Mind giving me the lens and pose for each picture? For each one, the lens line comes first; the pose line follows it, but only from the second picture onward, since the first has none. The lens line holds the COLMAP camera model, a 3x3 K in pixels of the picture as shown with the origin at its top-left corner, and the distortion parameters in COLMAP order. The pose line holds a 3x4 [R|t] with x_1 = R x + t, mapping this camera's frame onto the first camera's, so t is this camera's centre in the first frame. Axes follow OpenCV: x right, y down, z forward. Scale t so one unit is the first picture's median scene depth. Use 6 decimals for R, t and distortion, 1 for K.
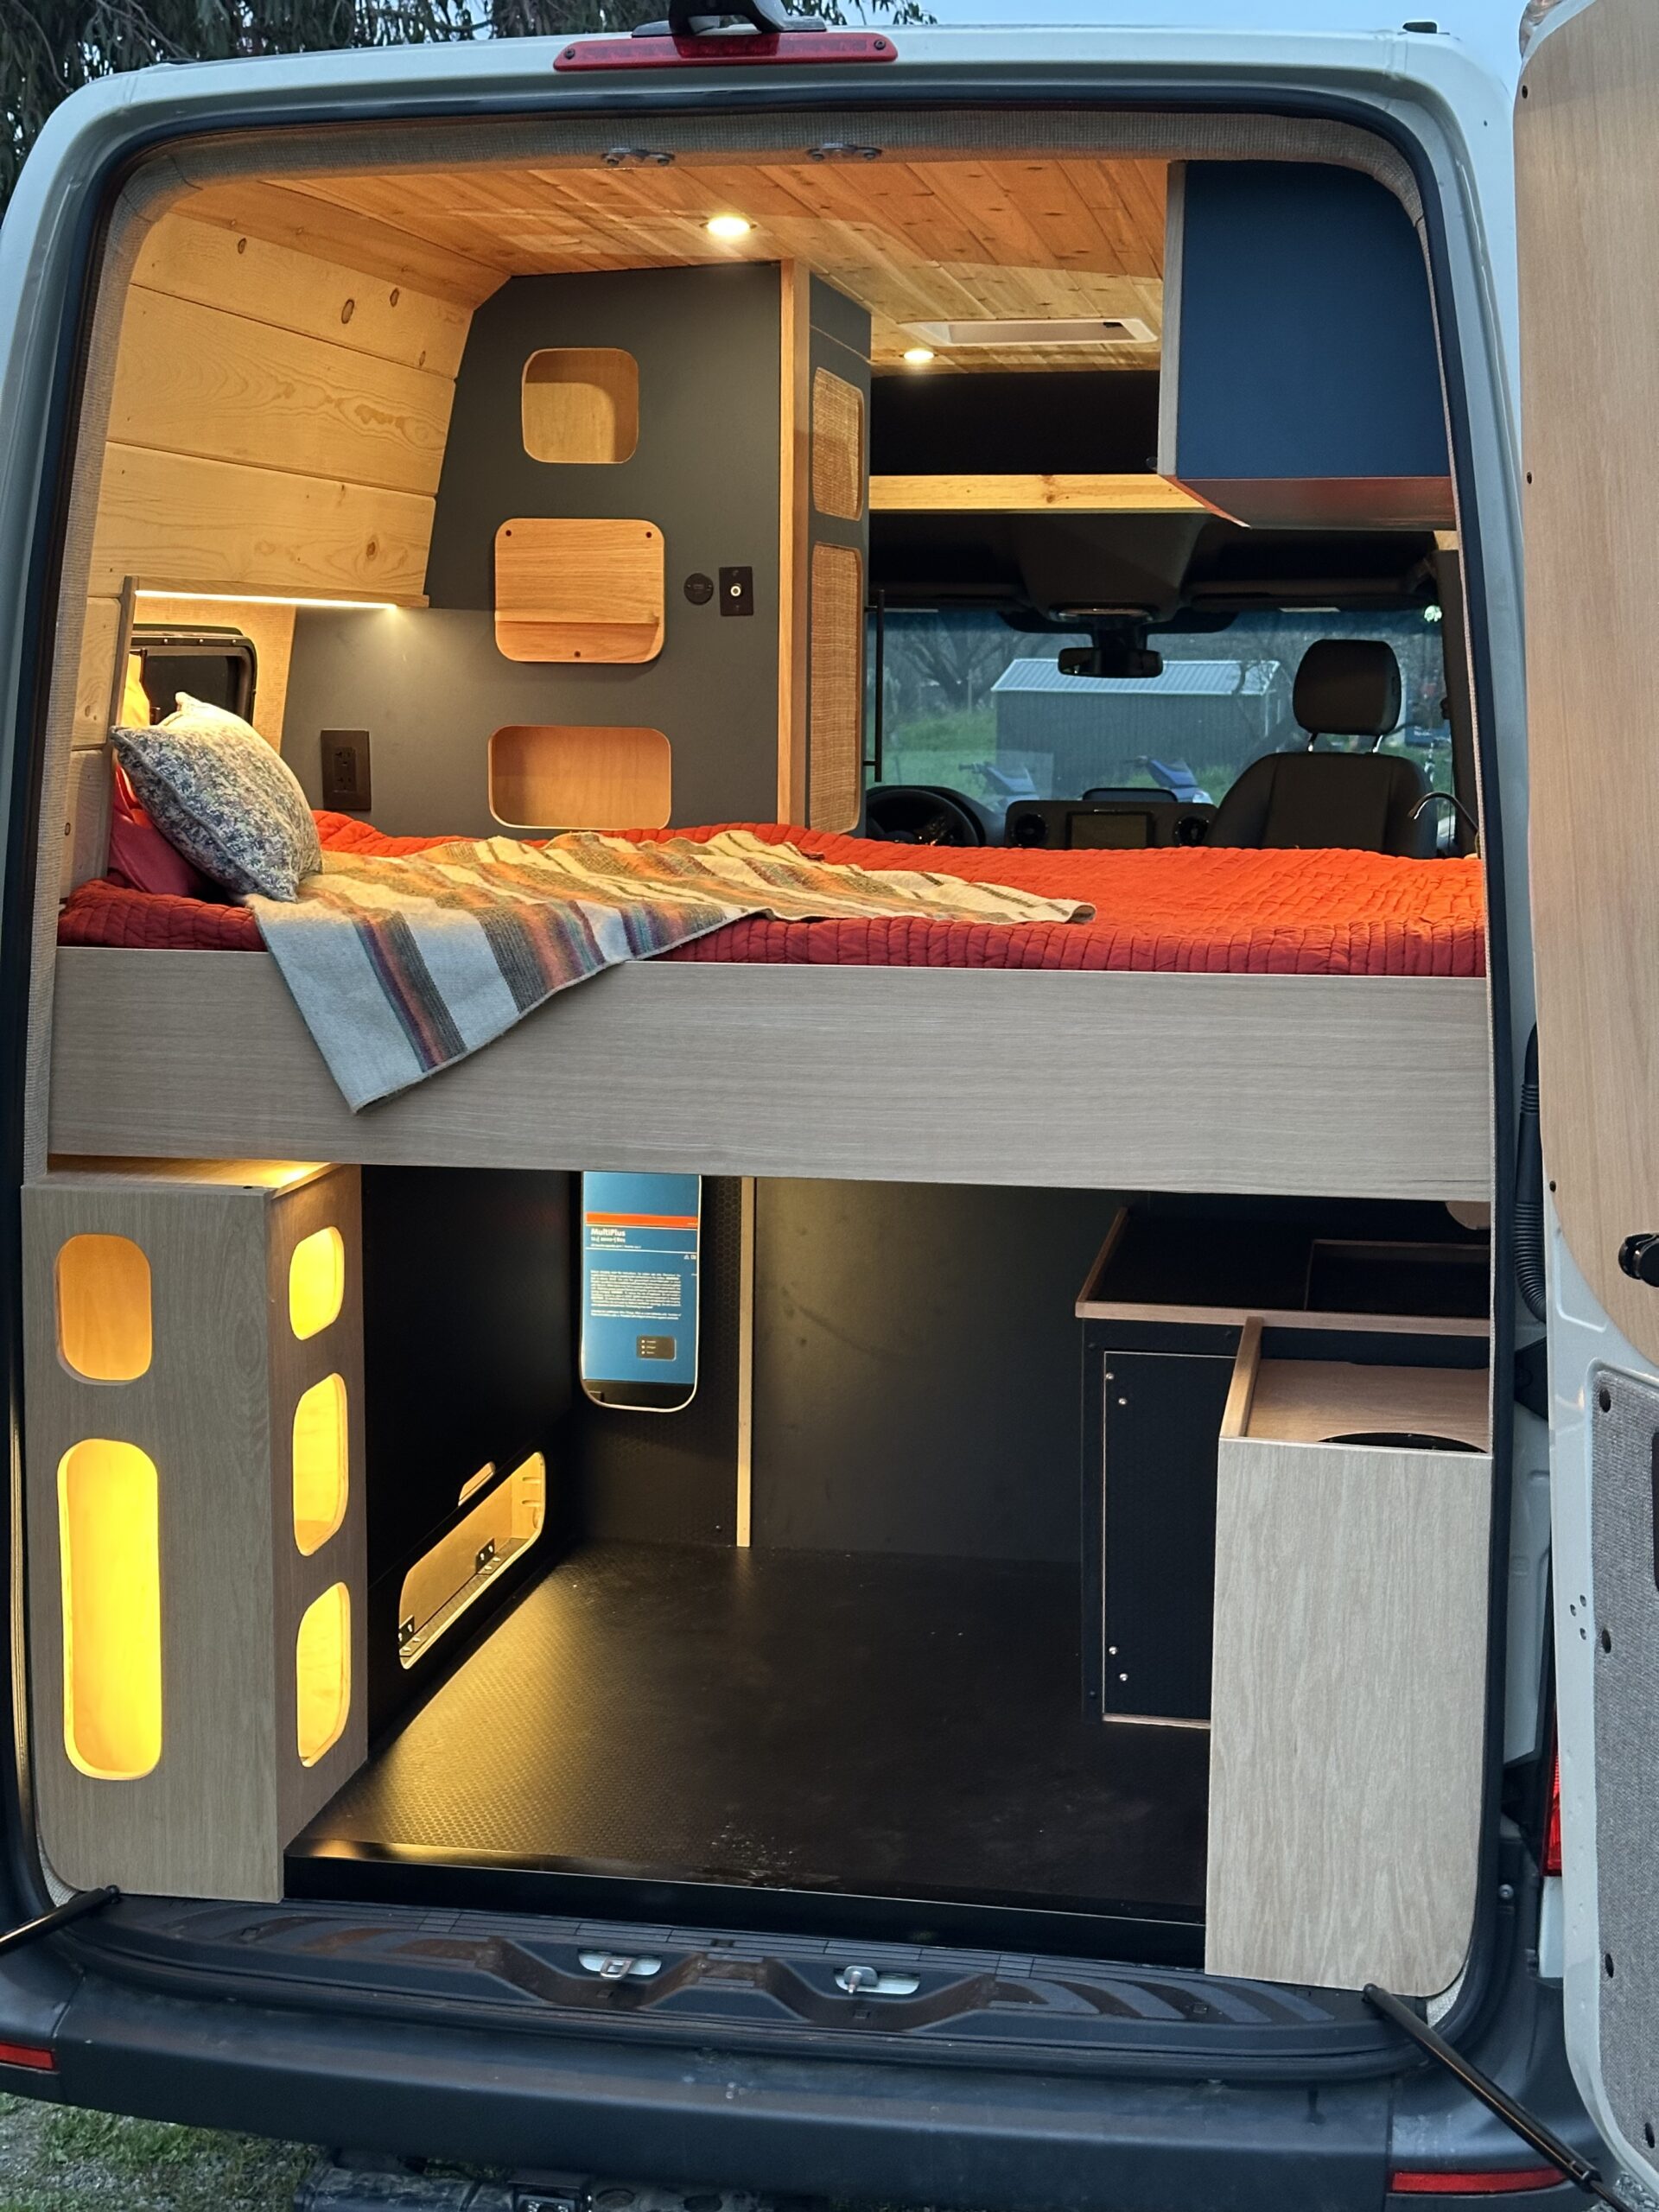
lens RADIAL K [[3073.3, 0, 831.6], [0, 3073.3, 1104.0], [0, 0, 1]] dist [0.201065, -0.447265]
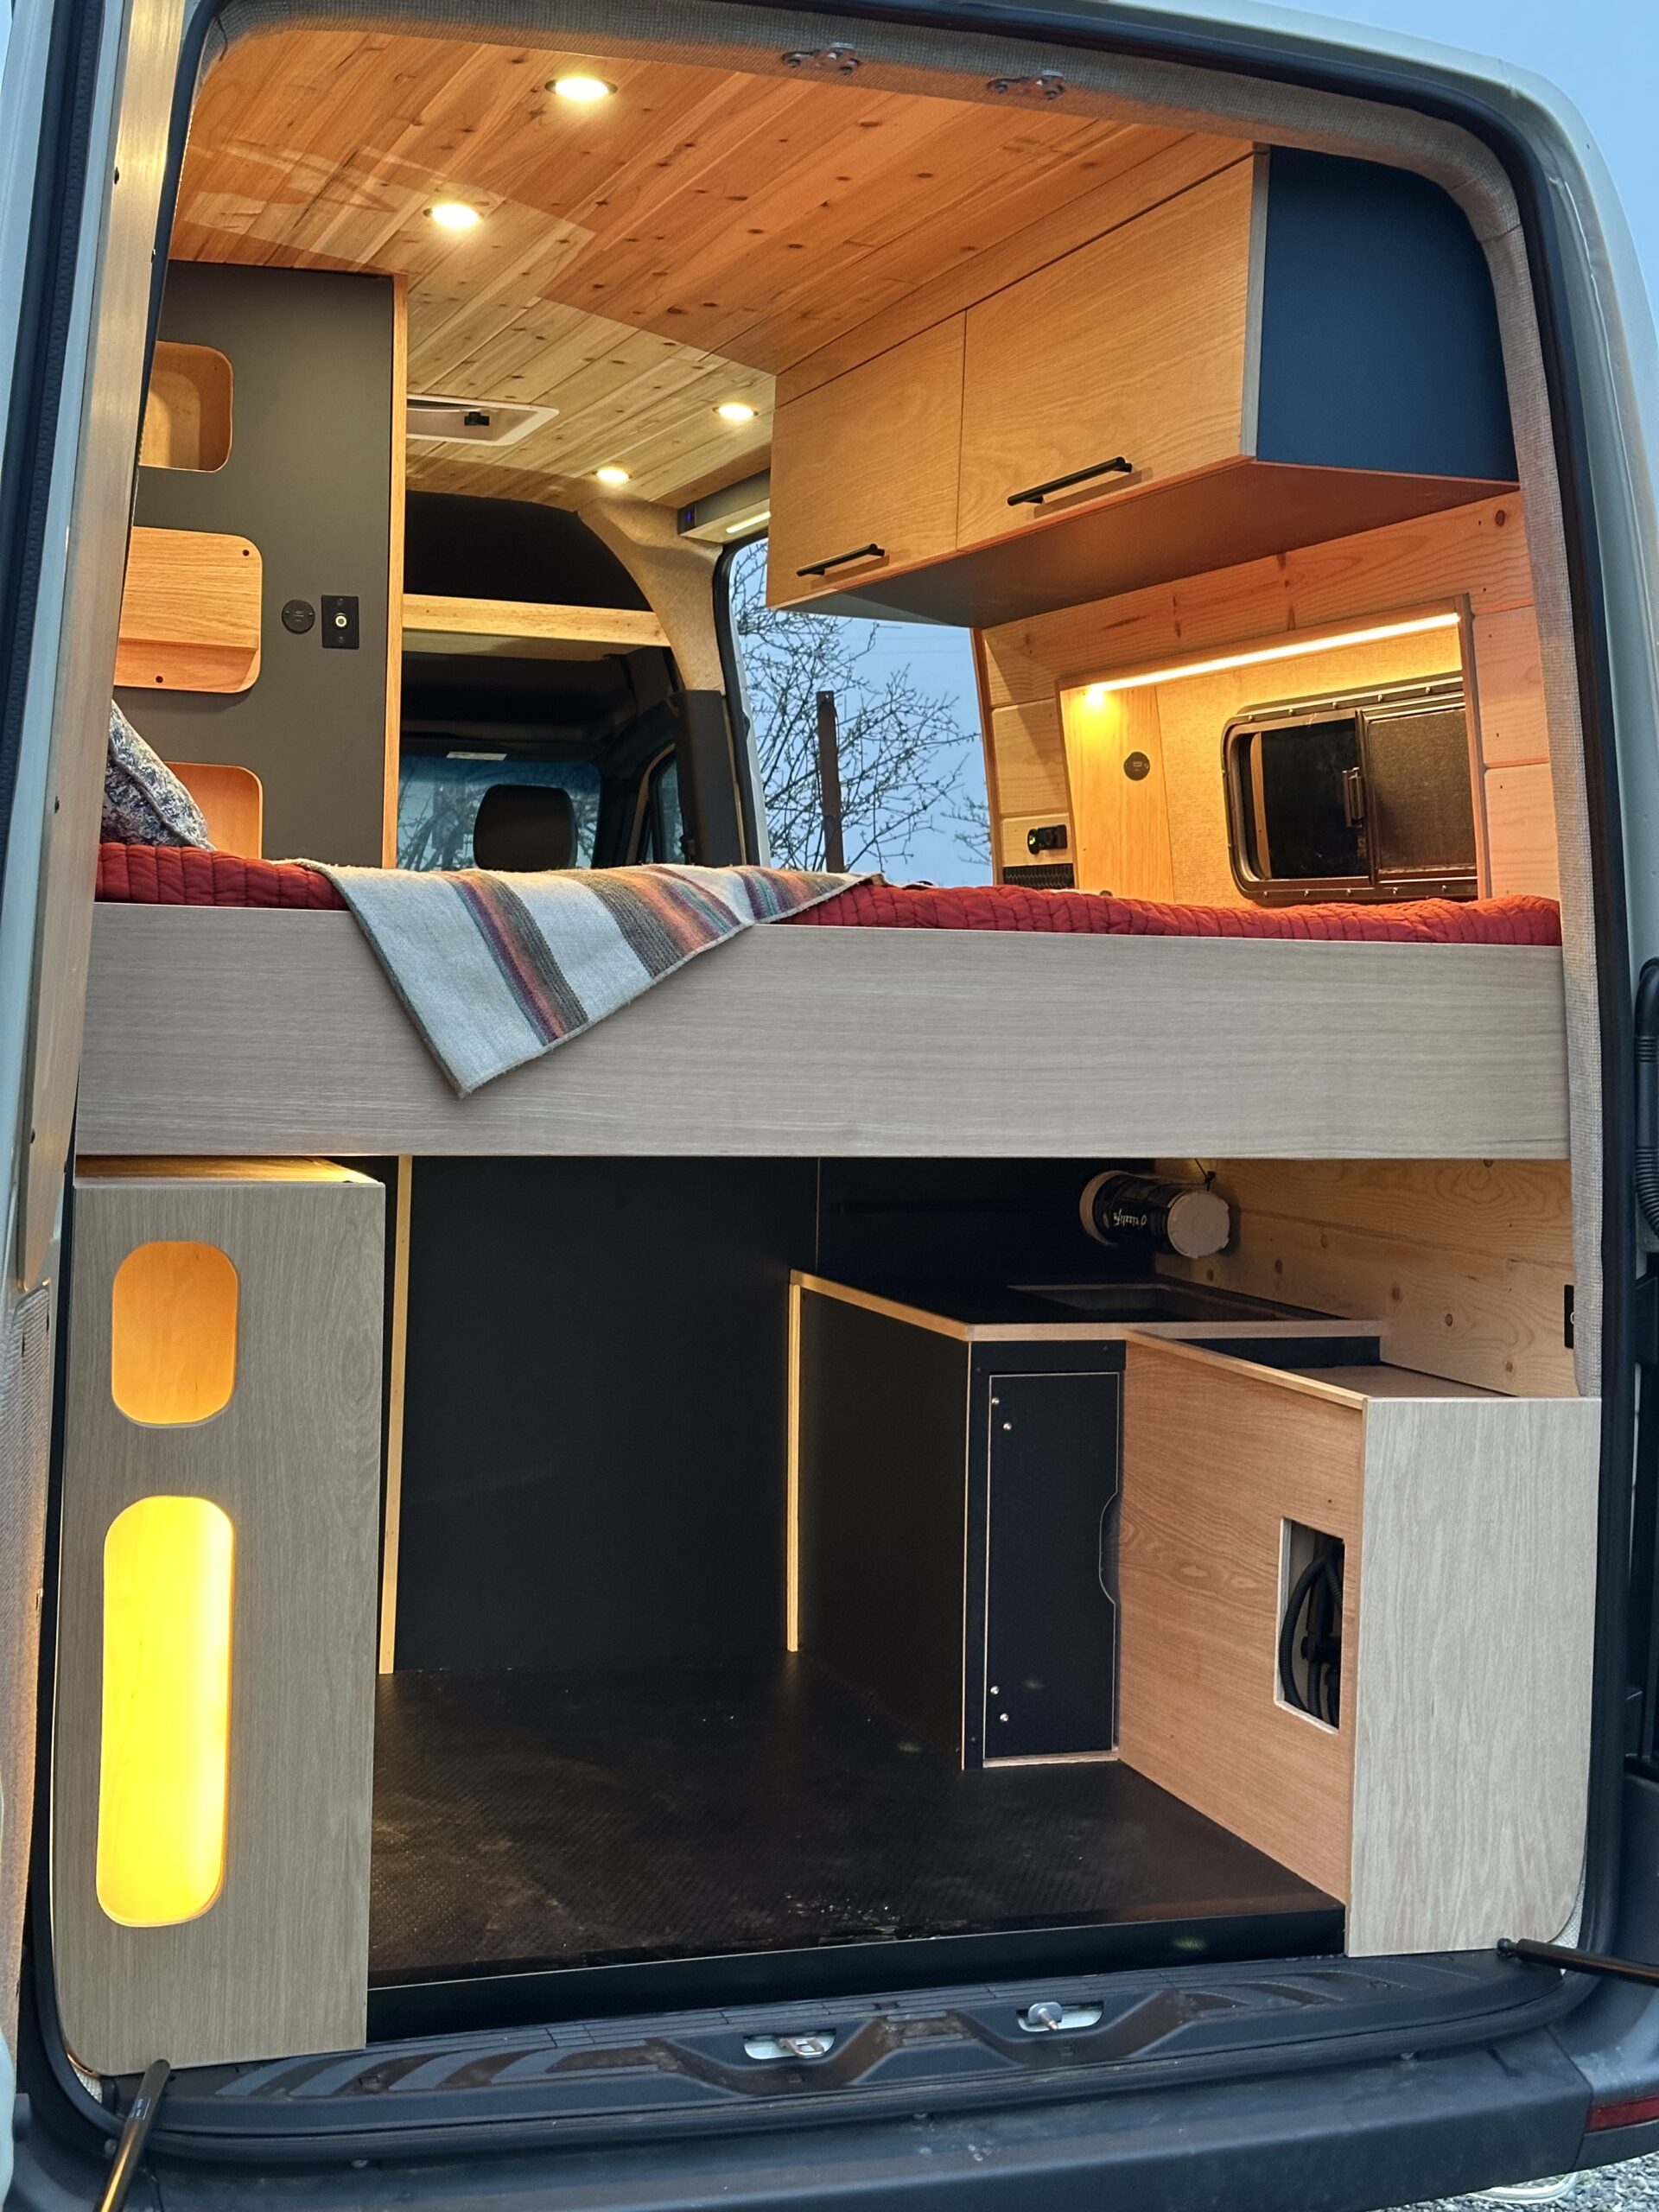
lens RADIAL K [[3073.3, 0, 831.6], [0, 3073.3, 1104.0], [0, 0, 1]] dist [0.201065, -0.447265]
pose [[0.869307, -0.002324, 0.494268, -0.506954], [0.049901, 0.995292, -0.083084, 0.085324], [-0.491748, 0.096890, 0.865330, 0.203827]]
